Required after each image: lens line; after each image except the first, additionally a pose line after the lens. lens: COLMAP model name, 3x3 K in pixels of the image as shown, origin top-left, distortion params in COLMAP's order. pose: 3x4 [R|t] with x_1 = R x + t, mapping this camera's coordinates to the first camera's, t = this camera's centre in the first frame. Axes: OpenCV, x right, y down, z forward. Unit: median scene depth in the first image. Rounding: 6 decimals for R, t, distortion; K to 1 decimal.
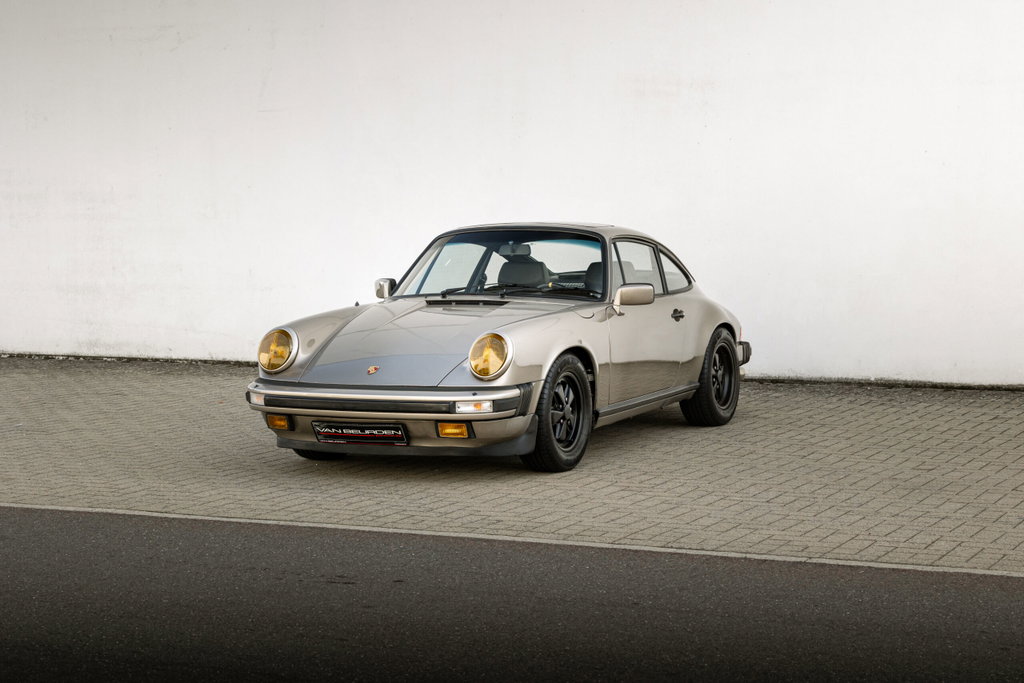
lens RADIAL K [[1964.2, 0, 505.6], [0, 1964.2, 341.1], [0, 0, 1]] dist [0.000515, 0.000000]
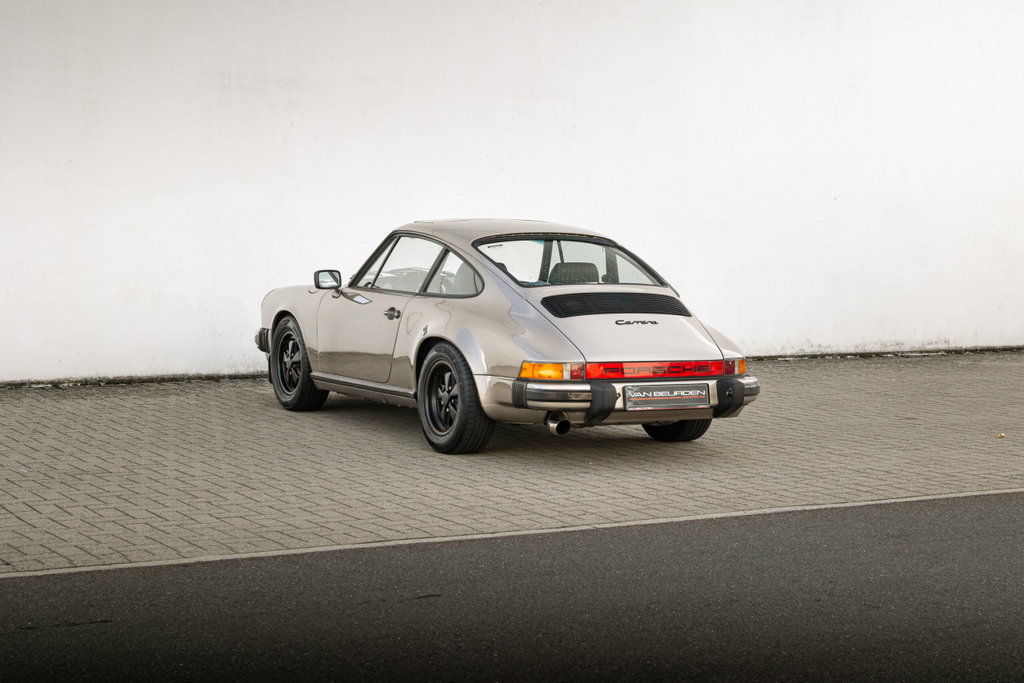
lens RADIAL K [[1964.2, 0, 516.8], [0, 1964.2, 347.6], [0, 0, 1]] dist [0.000515, 0.000000]
pose [[0.606512, -0.044532, 0.793826, -0.877109], [0.042014, 0.998830, 0.023932, -0.020180], [-0.793963, 0.018837, 0.607674, 0.413814]]
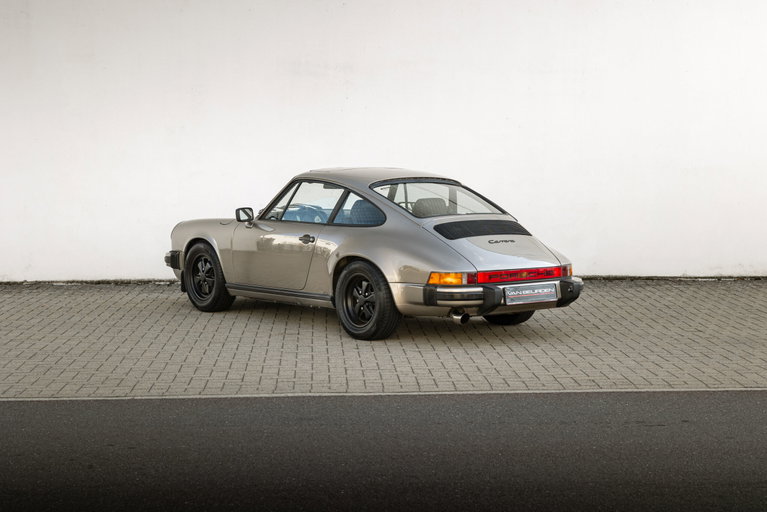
lens RADIAL K [[1471.2, 0, 344.6], [0, 1471.2, 272.7], [0, 0, 1]] dist [0.000515, 0.000000]
pose [[0.898405, -0.035735, 0.437711, -0.495428], [0.029960, 0.999349, 0.020093, -0.010125], [-0.438144, -0.004938, 0.898891, 0.096160]]
